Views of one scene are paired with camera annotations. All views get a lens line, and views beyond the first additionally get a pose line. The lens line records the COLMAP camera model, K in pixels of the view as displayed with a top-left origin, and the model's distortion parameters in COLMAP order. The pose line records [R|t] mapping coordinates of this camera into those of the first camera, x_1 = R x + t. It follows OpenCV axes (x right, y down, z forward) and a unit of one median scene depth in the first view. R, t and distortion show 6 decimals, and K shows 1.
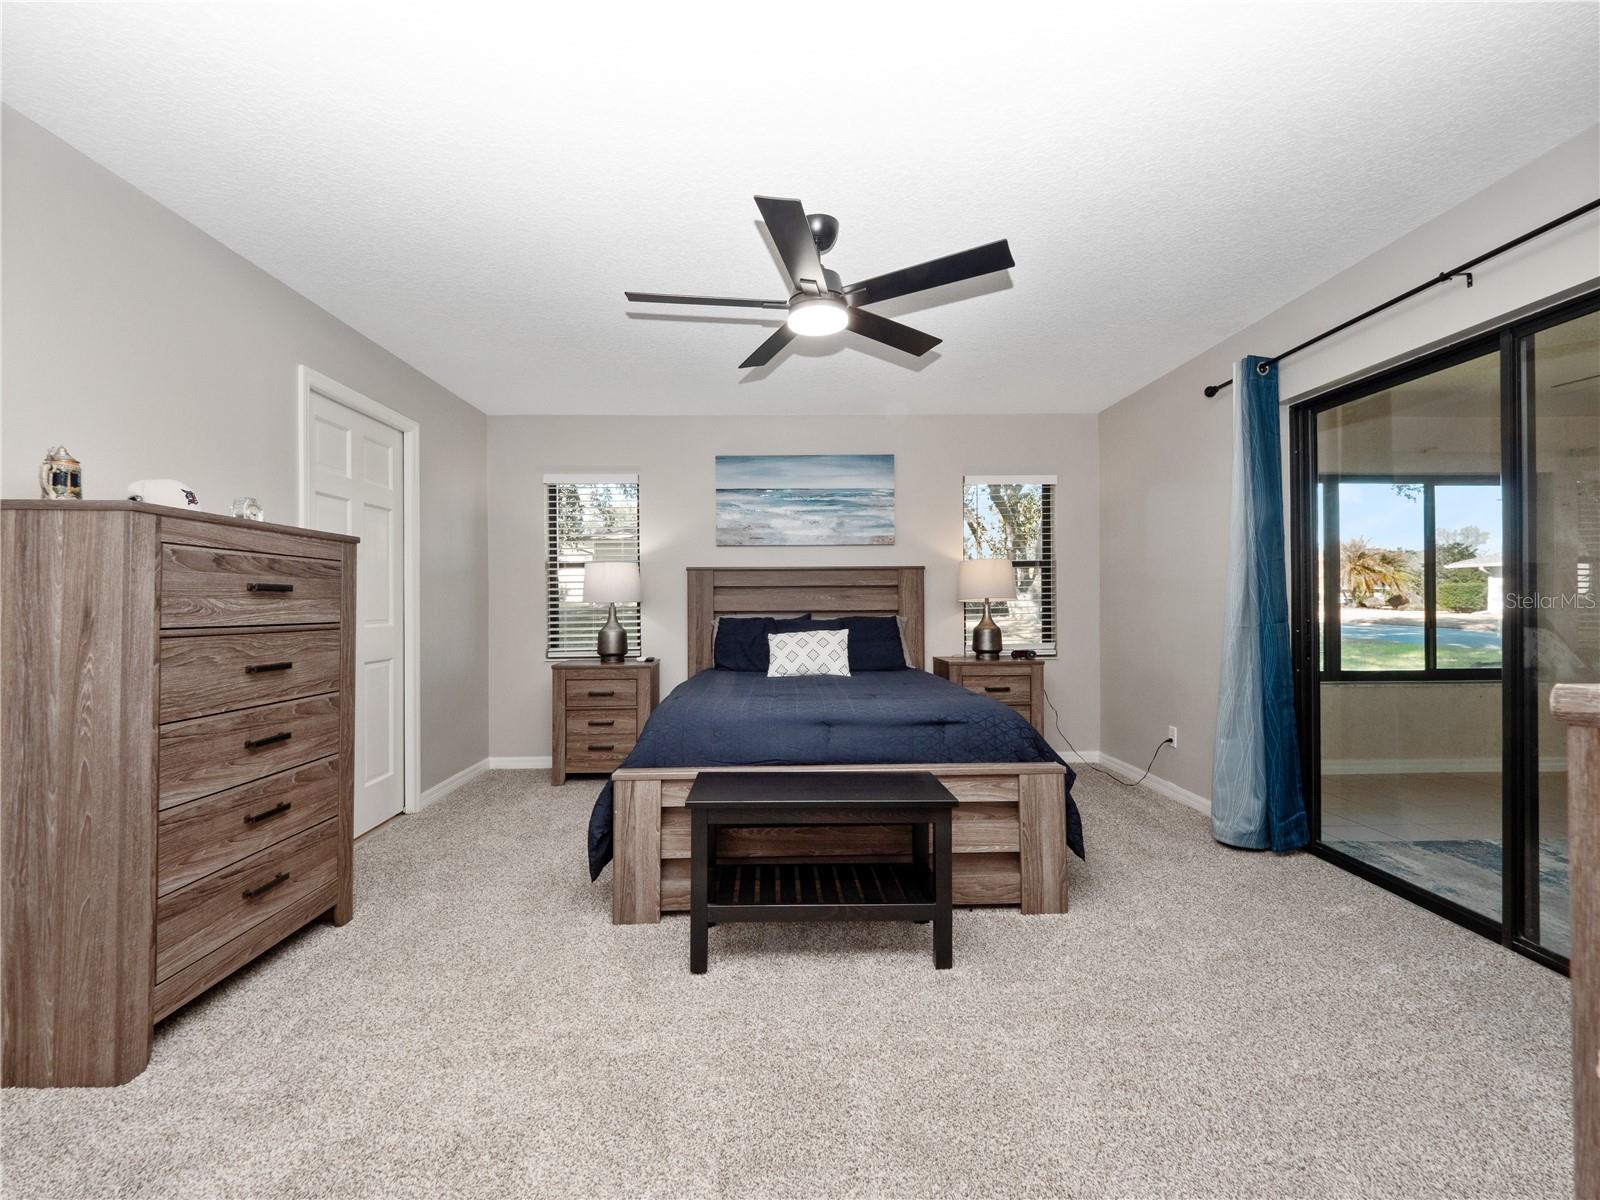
lens RADIAL K [[687.6, 0, 797.6], [0, 687.6, 612.4], [0, 0, 1]] dist [-0.002317, -0.000378]
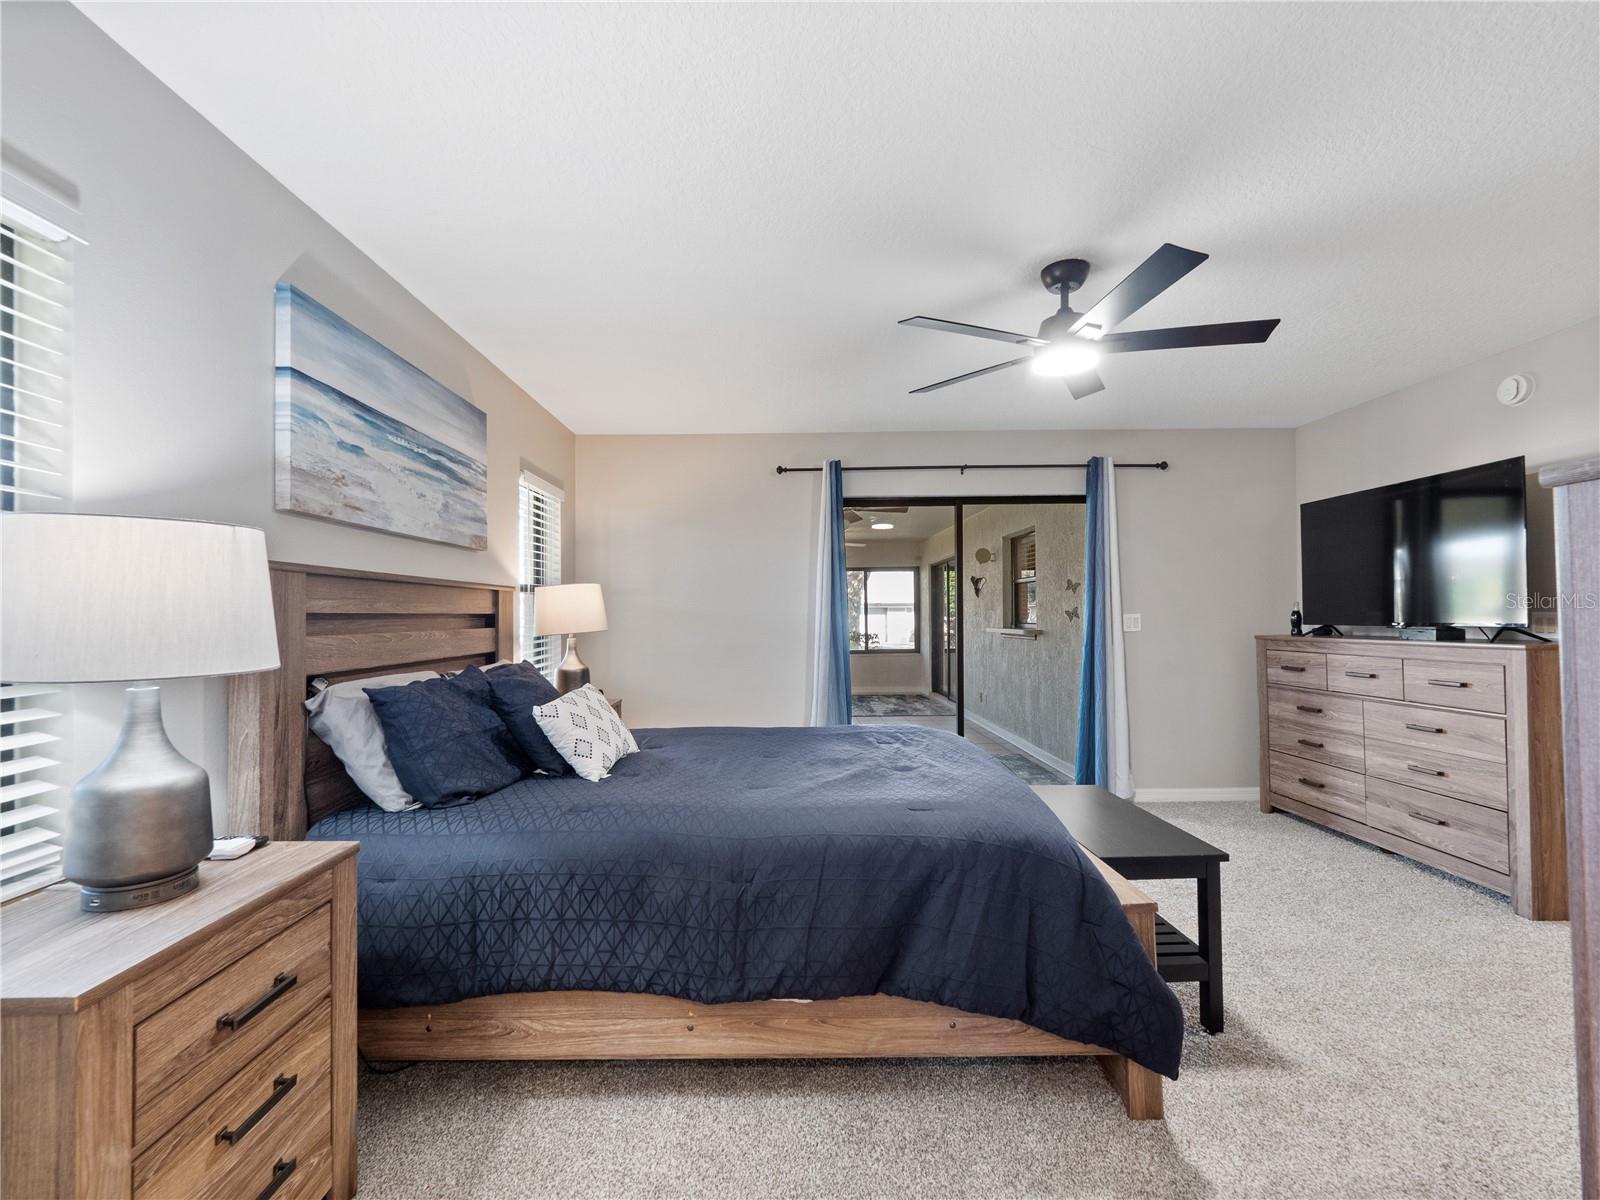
lens RADIAL K [[687.6, 0, 797.6], [0, 687.6, 612.4], [0, 0, 1]] dist [-0.002317, -0.000378]
pose [[0.012140, 0.011283, 0.999863, -0.509888], [0.021666, 0.999699, -0.011544, -0.027309], [-0.999692, 0.021804, 0.011892, 0.706922]]
